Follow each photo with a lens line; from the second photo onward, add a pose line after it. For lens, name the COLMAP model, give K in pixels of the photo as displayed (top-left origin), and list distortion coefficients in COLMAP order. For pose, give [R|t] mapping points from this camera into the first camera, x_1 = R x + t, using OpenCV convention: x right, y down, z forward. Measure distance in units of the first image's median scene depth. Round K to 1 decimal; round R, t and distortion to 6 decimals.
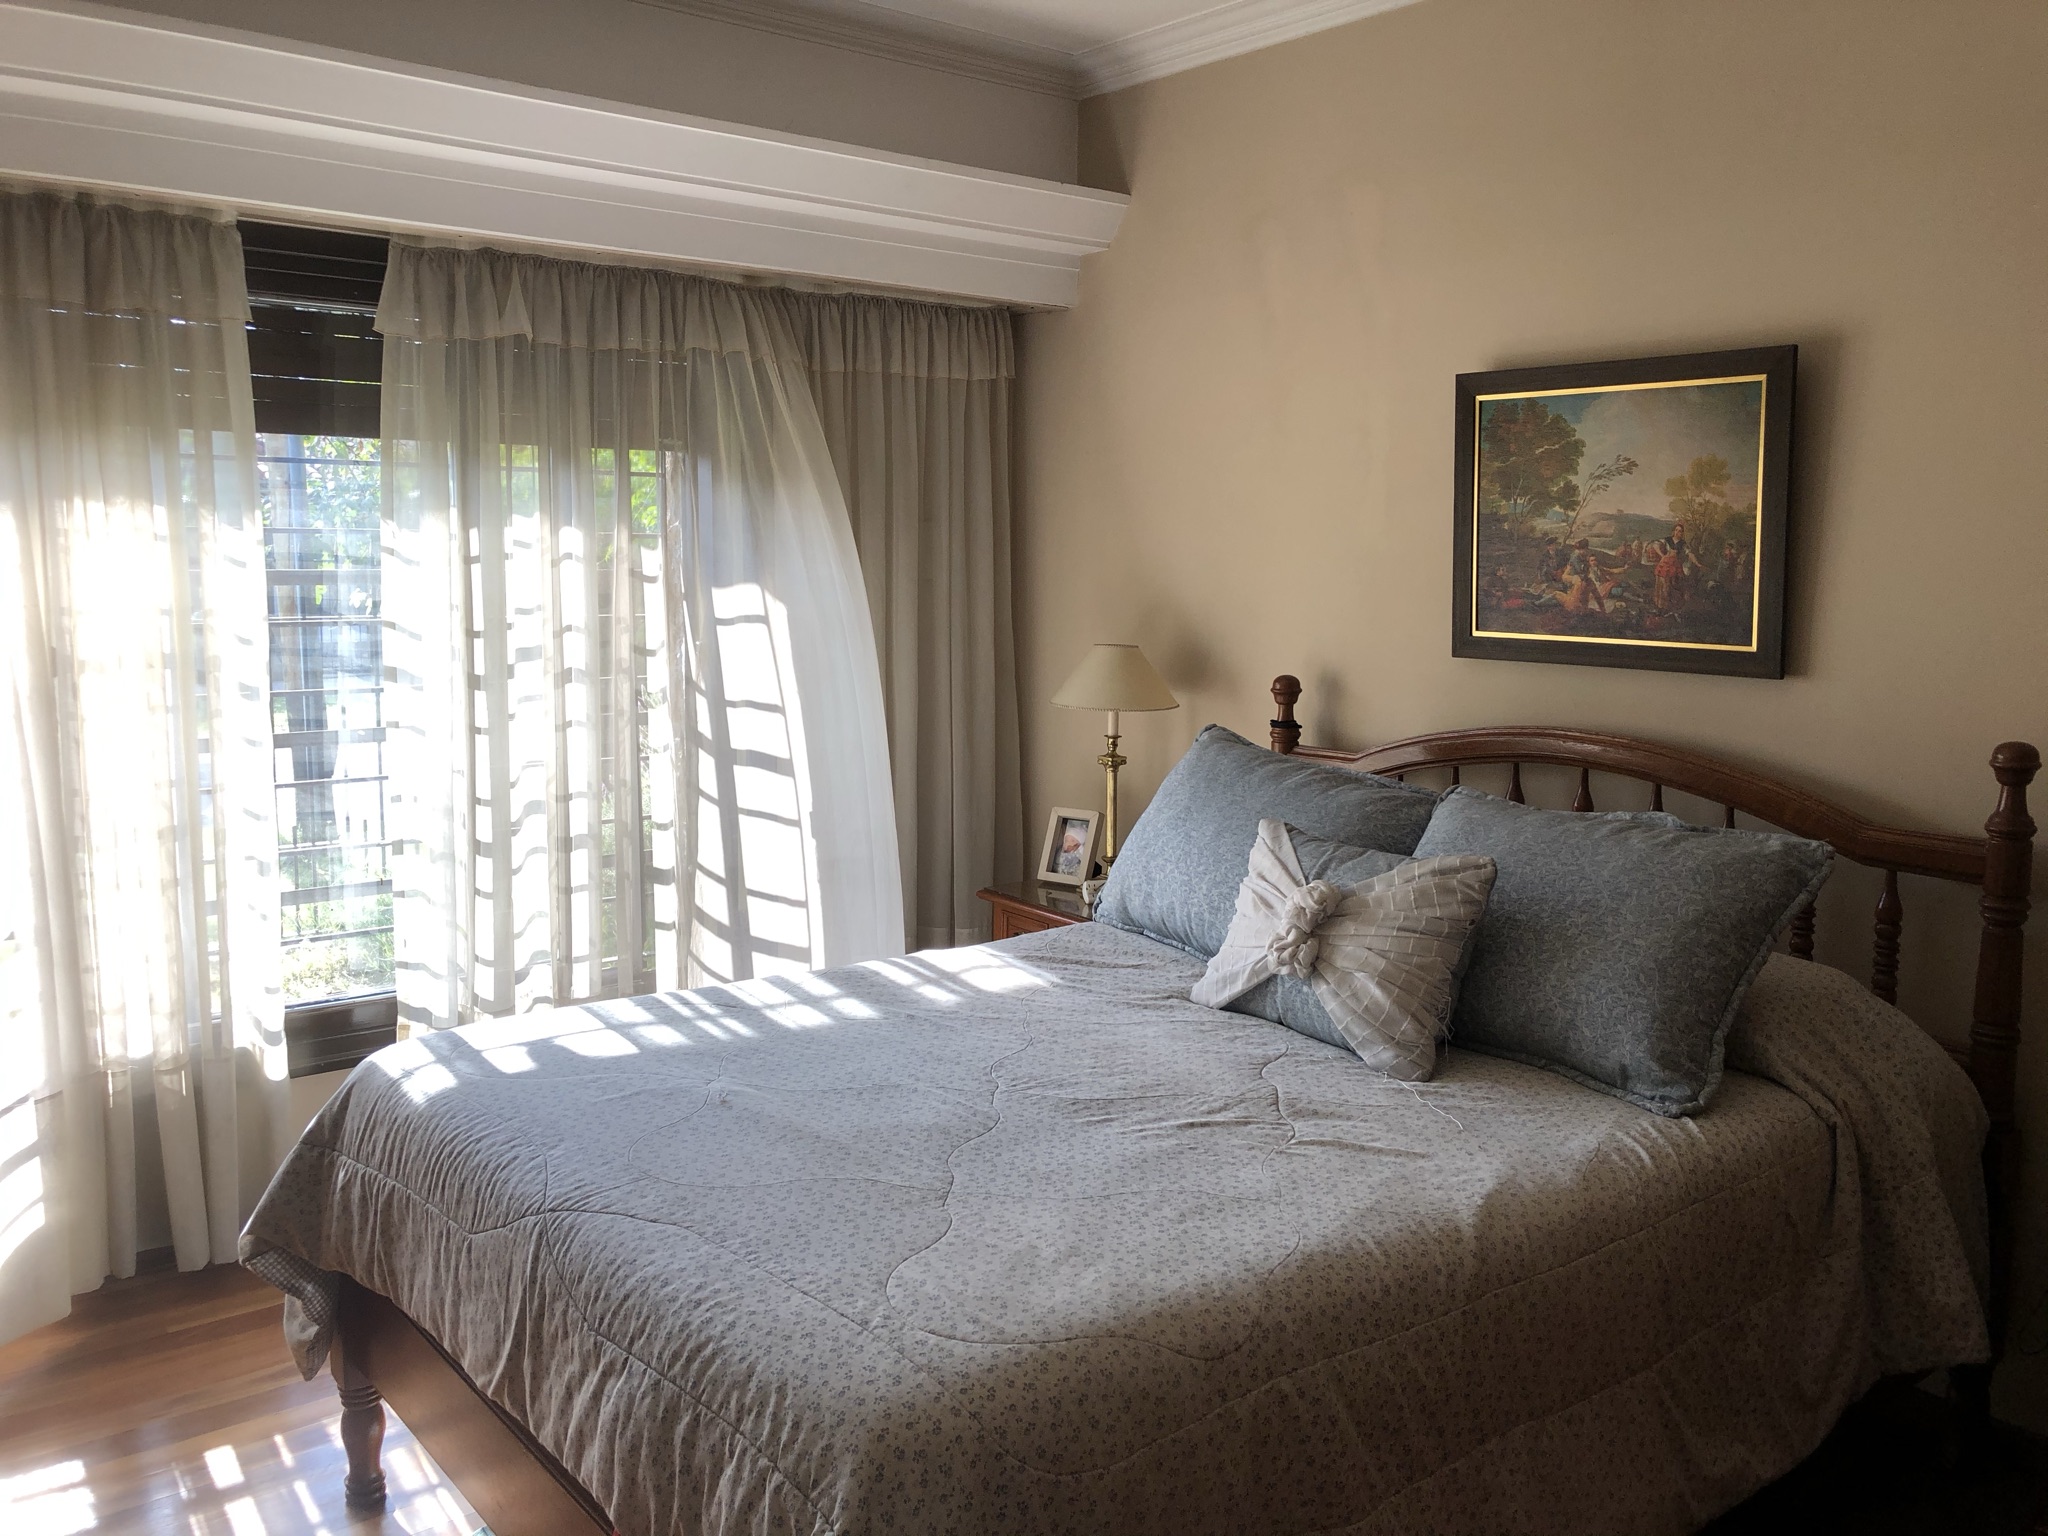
lens RADIAL K [[1731.4, 0, 1025.0], [0, 1731.4, 722.1], [0, 0, 1]] dist [0.009962, 0.001381]
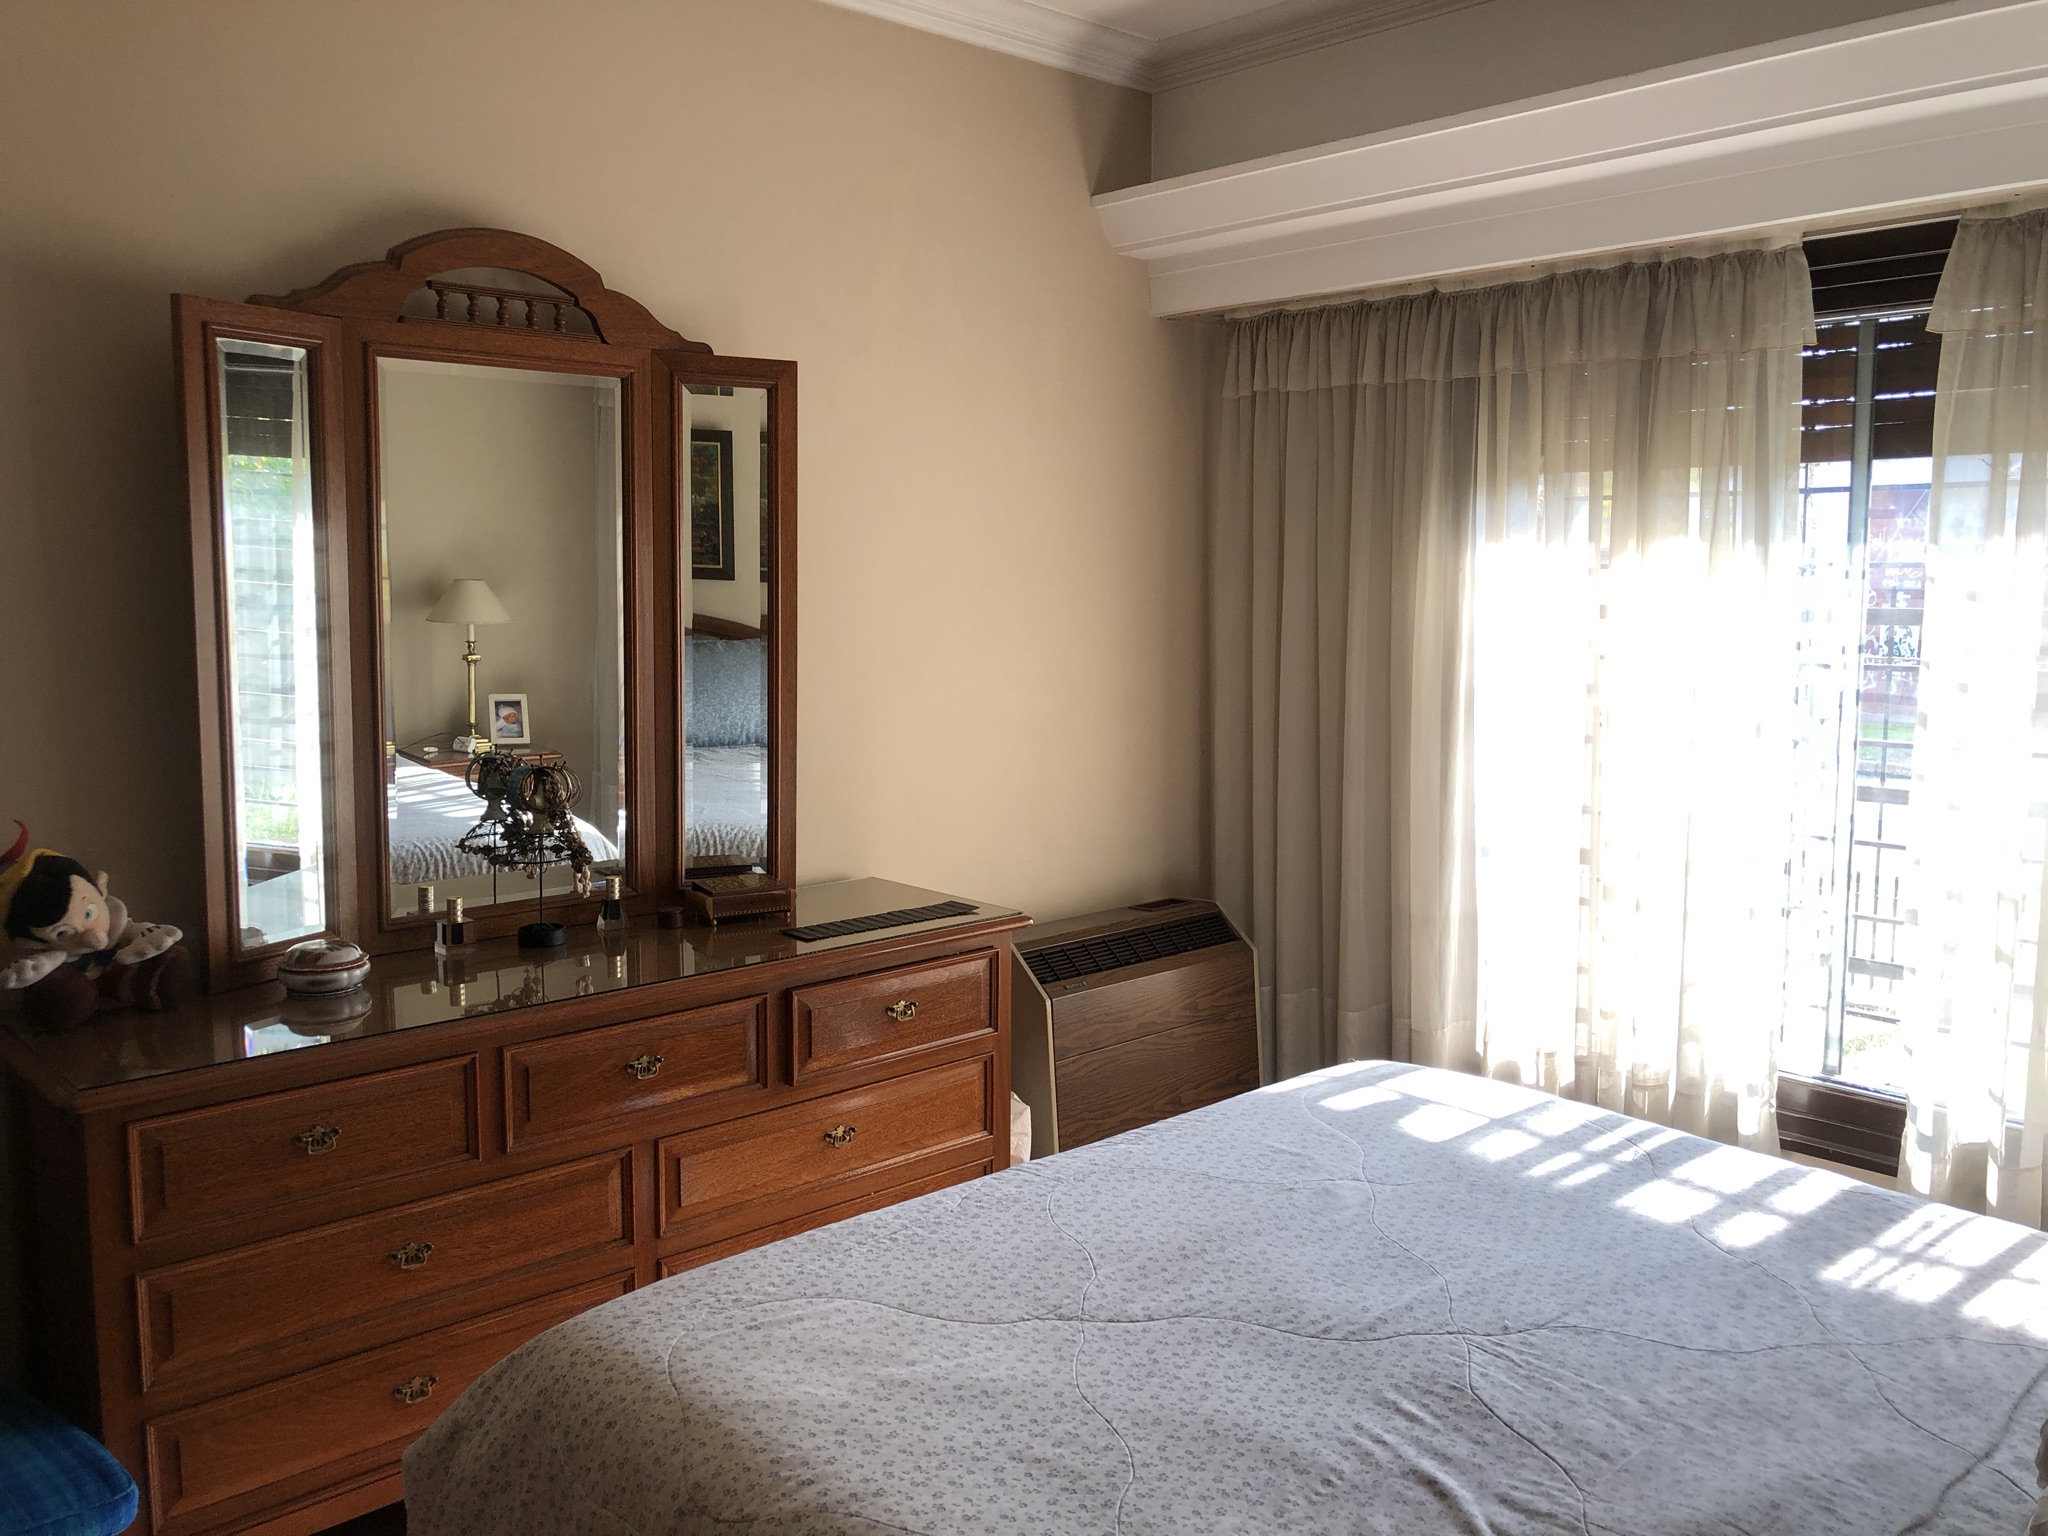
lens RADIAL K [[1654.3, 0, 1024.0], [0, 1654.3, 768.0], [0, 0, 1]] dist [0.010922, -0.002034]
pose [[0.064237, 0.118849, -0.990832, 0.668835], [-0.091022, 0.989442, 0.112782, -0.093387], [0.993775, 0.082943, 0.074376, 0.761098]]
